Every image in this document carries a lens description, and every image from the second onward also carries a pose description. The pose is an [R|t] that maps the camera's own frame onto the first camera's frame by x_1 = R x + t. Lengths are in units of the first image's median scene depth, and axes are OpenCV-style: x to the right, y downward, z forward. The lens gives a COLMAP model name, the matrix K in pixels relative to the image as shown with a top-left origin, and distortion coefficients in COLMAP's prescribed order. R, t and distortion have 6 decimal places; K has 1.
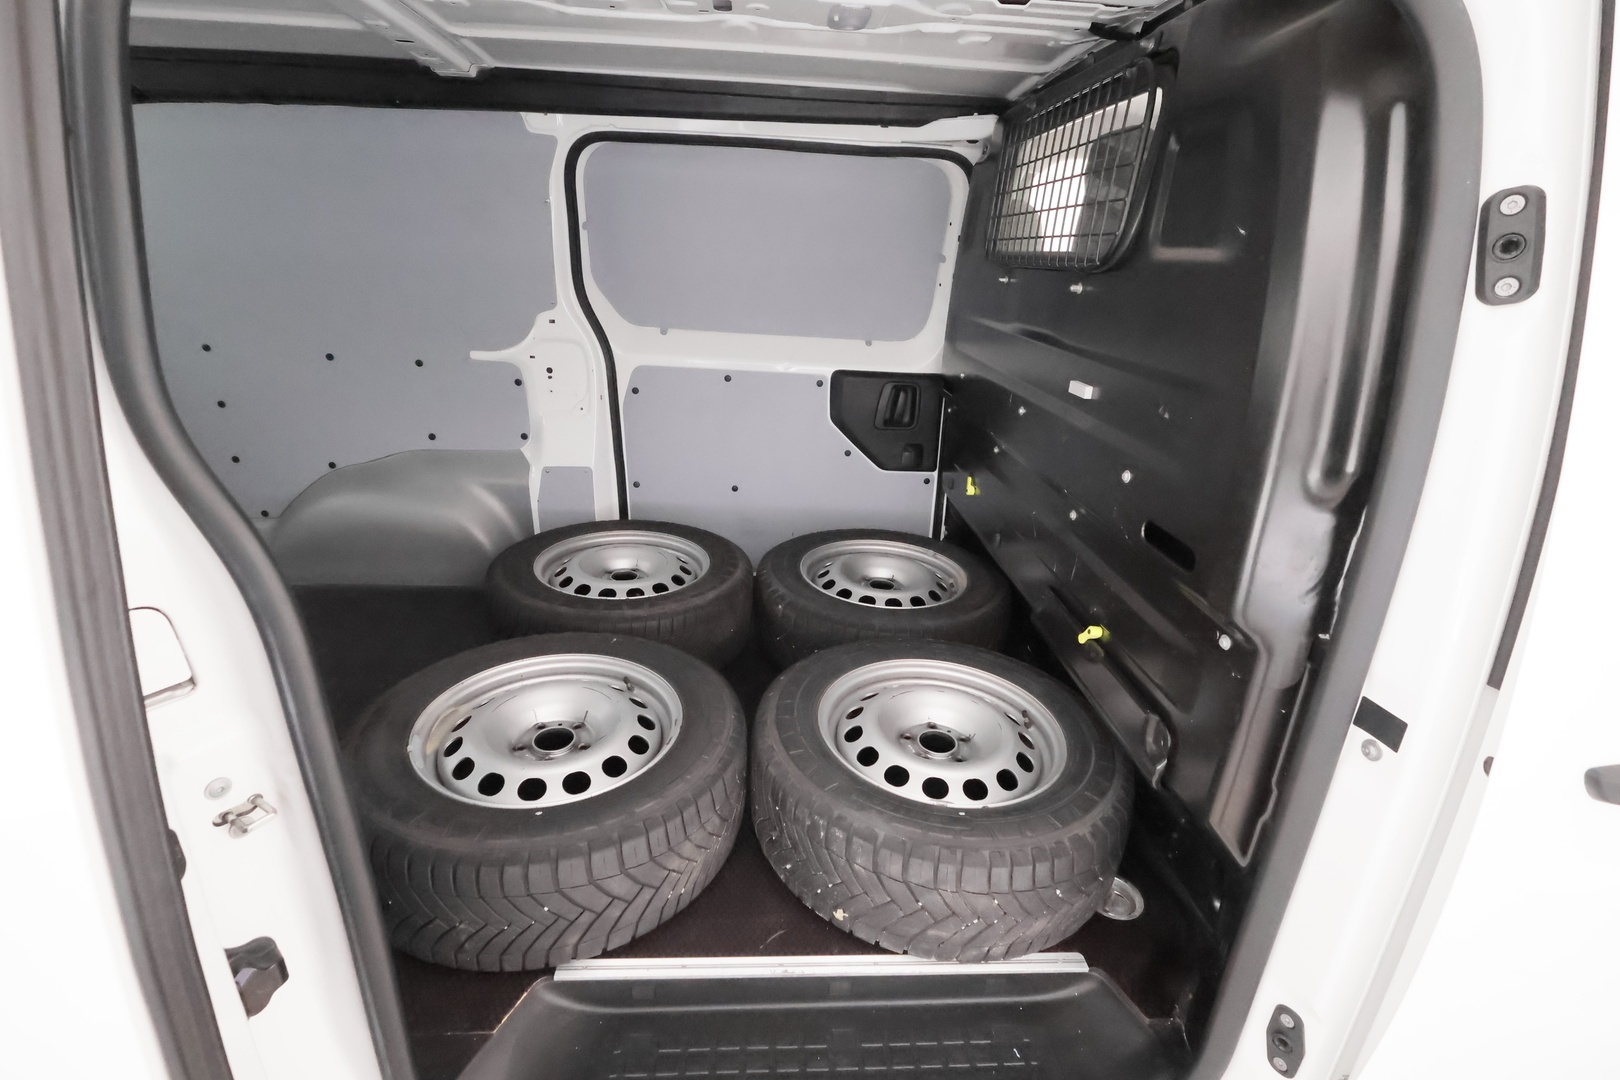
lens RADIAL K [[747.0, 0, 810.0], [0, 747.0, 540.0], [0, 0, 1]] dist [-0.000058, -0.000040]
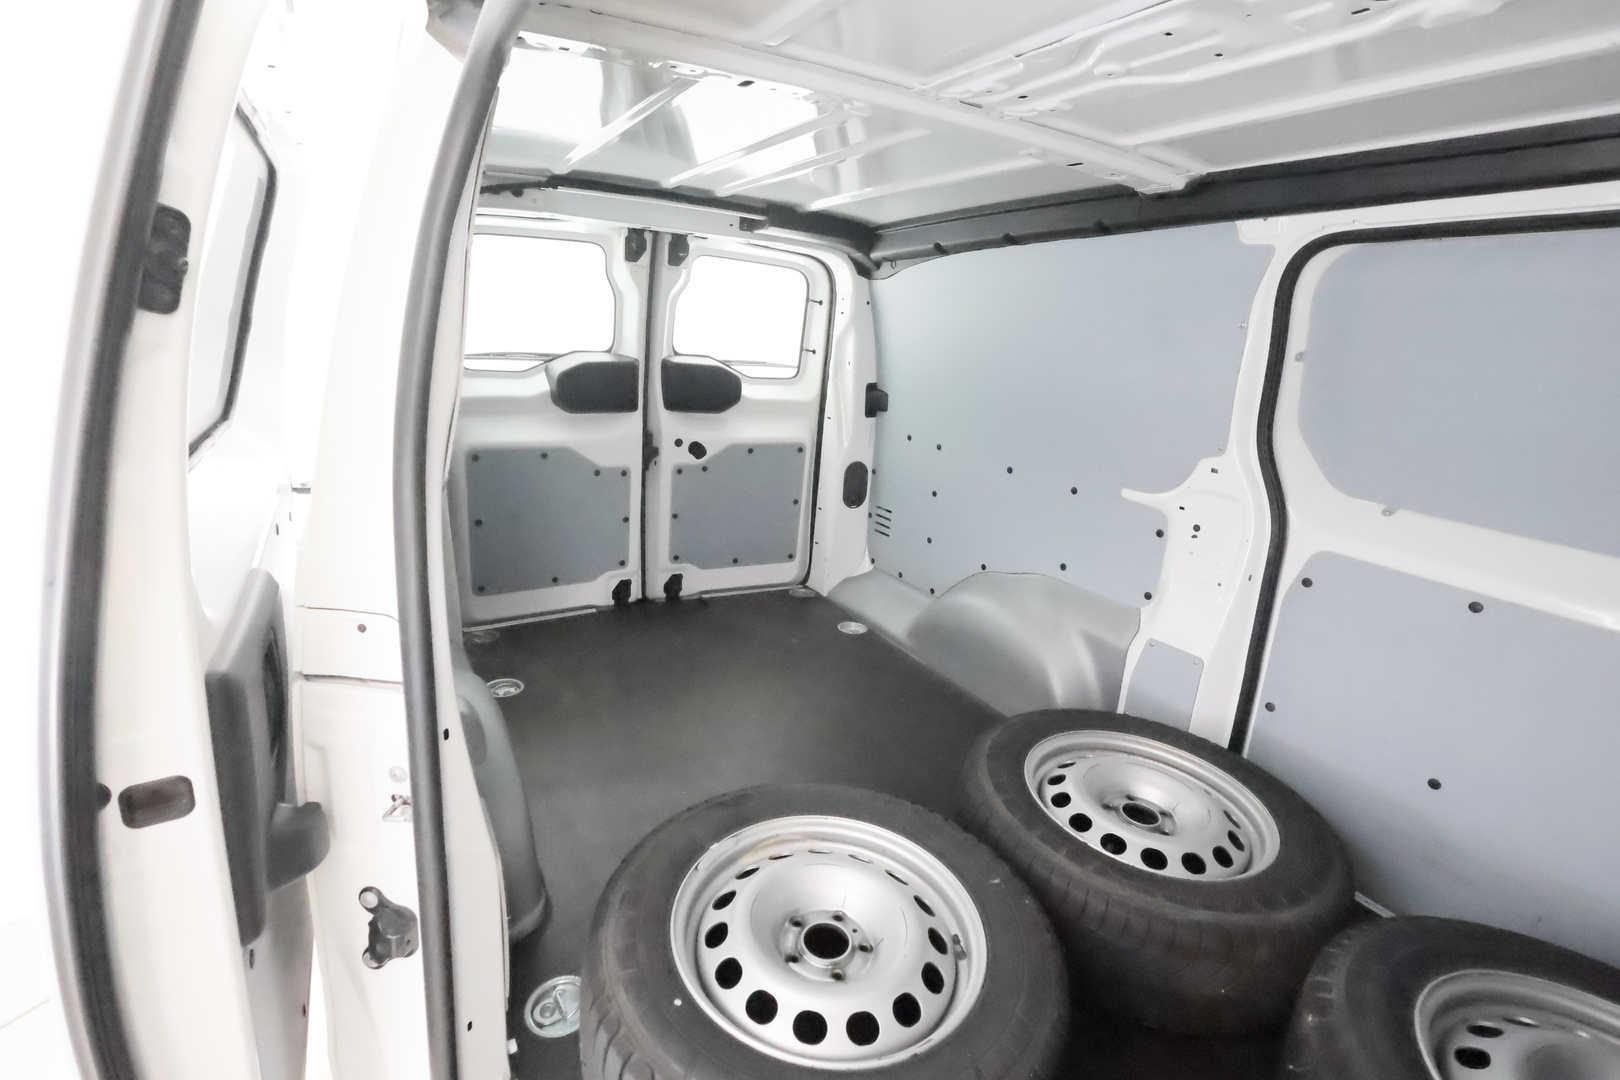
lens RADIAL K [[747.0, 0, 810.0], [0, 747.0, 540.0], [0, 0, 1]] dist [-0.000058, -0.000040]
pose [[0.450134, 0.231766, -0.862360, 0.154009], [-0.366961, 0.928428, 0.057976, -0.110616], [0.814076, 0.290356, 0.502966, 0.269954]]
